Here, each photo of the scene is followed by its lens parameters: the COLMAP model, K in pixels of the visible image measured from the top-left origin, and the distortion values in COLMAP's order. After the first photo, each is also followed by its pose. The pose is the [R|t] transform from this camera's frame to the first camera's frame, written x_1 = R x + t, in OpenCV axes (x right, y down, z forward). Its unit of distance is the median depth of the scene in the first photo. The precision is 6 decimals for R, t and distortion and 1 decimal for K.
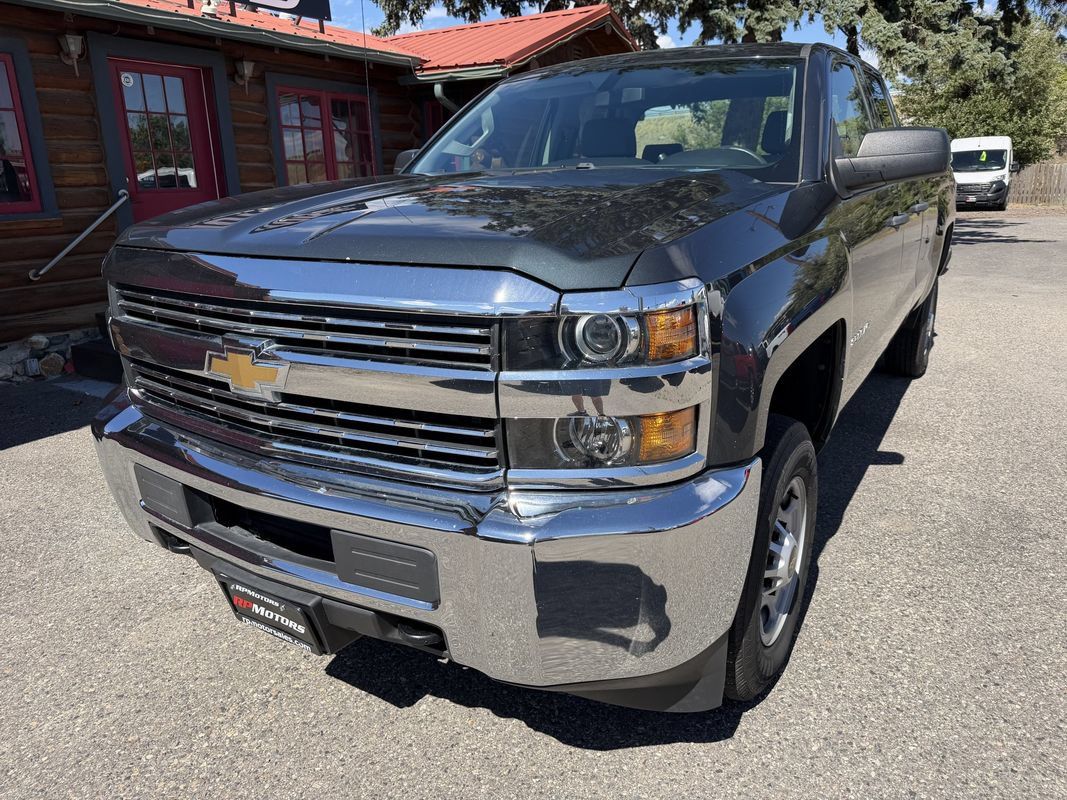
lens RADIAL K [[756.7, 0, 561.3], [0, 756.7, 410.4], [0, 0, 1]] dist [0.031162, -0.048642]
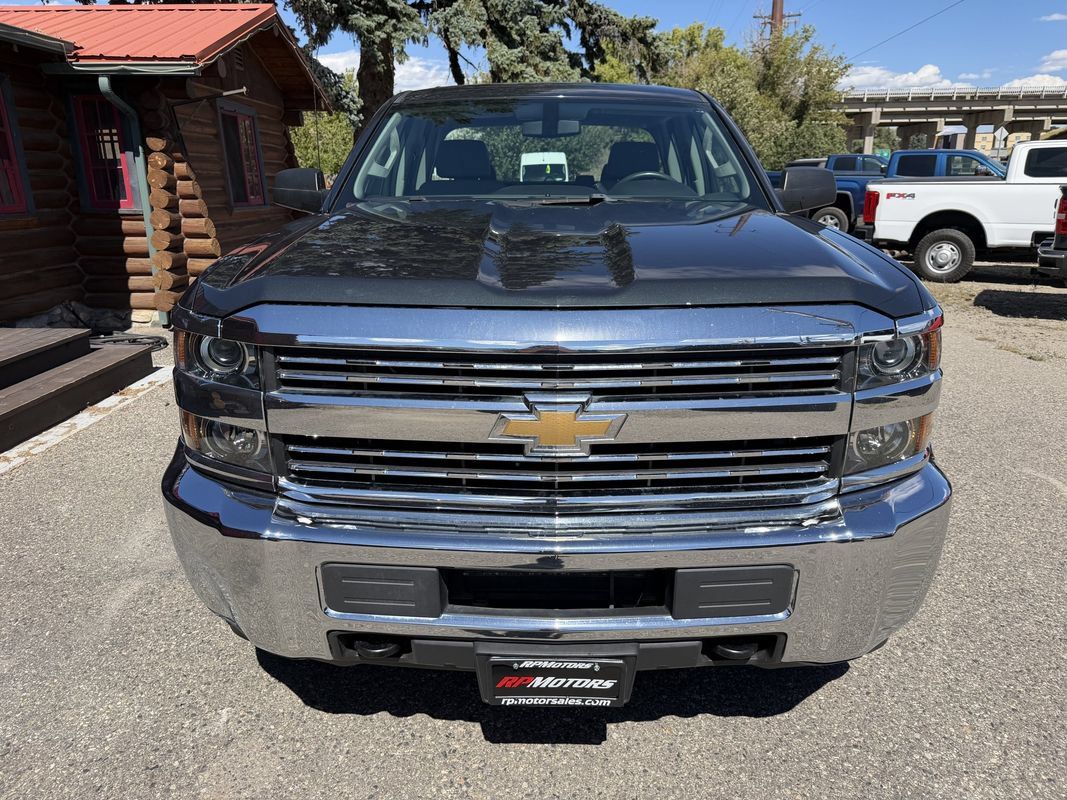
lens RADIAL K [[757.6, 0, 559.6], [0, 757.6, 392.9], [0, 0, 1]] dist [-0.008590, 0.002461]
pose [[0.856569, -0.129382, 0.499551, -0.256491], [0.139651, 0.990055, 0.016964, -0.032443], [-0.496778, 0.055232, 0.866119, 0.053553]]
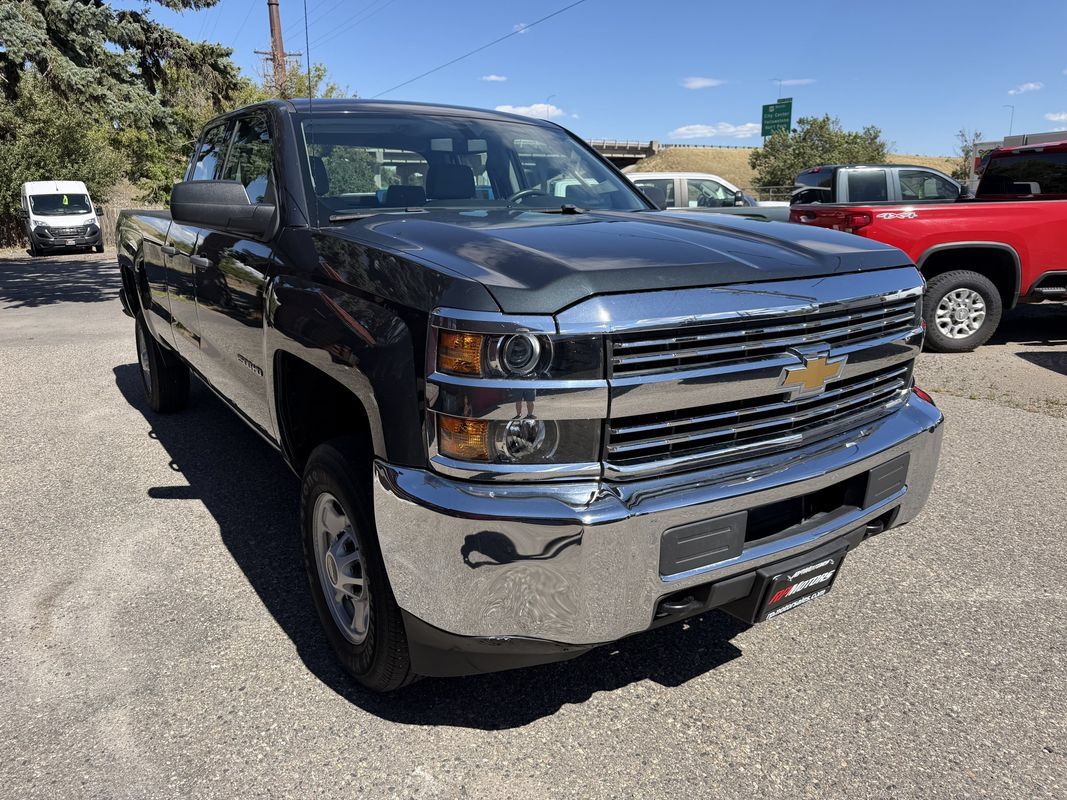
lens RADIAL K [[742.1, 0, 533.5], [0, 742.1, 400.0], [0, 0, 1]] dist [0.038643, -0.049867]
pose [[0.421486, -0.217226, 0.880433, -0.476845], [0.271810, 0.956509, 0.105874, -0.074268], [-0.865141, 0.194686, 0.462199, 0.246966]]
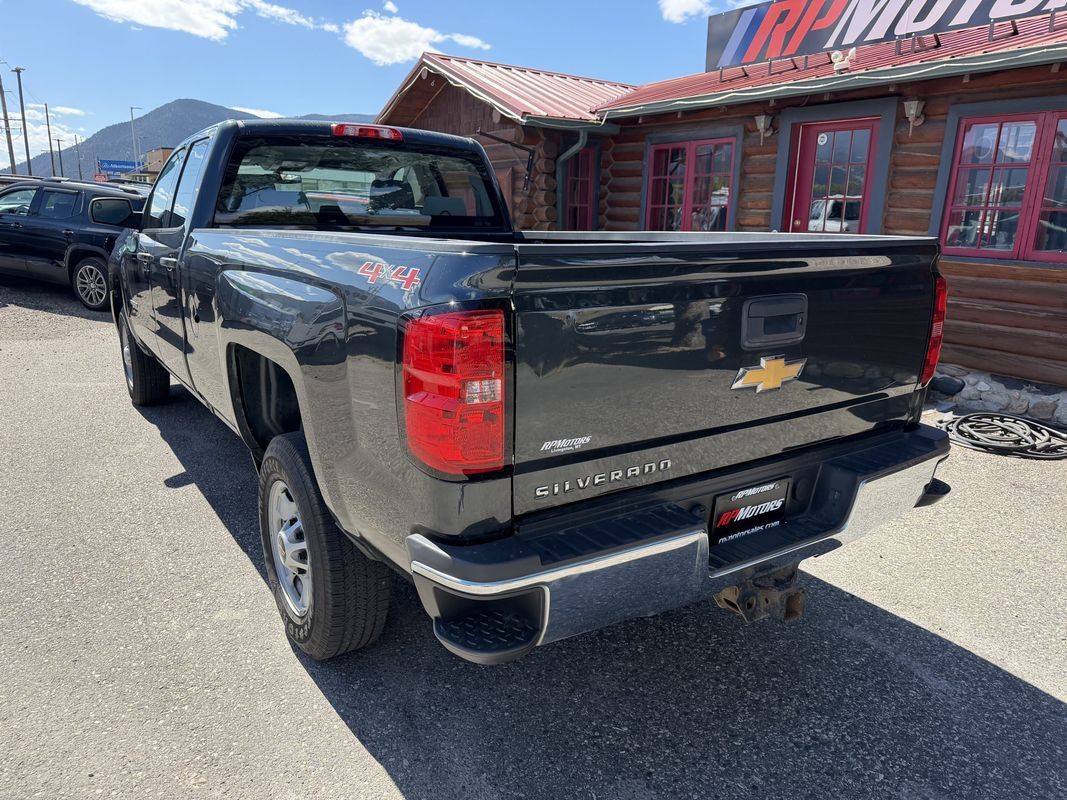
lens RADIAL K [[770.5, 0, 520.6], [0, 770.5, 401.5], [0, 0, 1]] dist [-0.002190, -0.003118]
pose [[-0.445582, 0.224228, -0.866706, 0.781714], [-0.269275, 0.889725, 0.368620, -0.397509], [0.853784, 0.397633, -0.336066, 1.191401]]
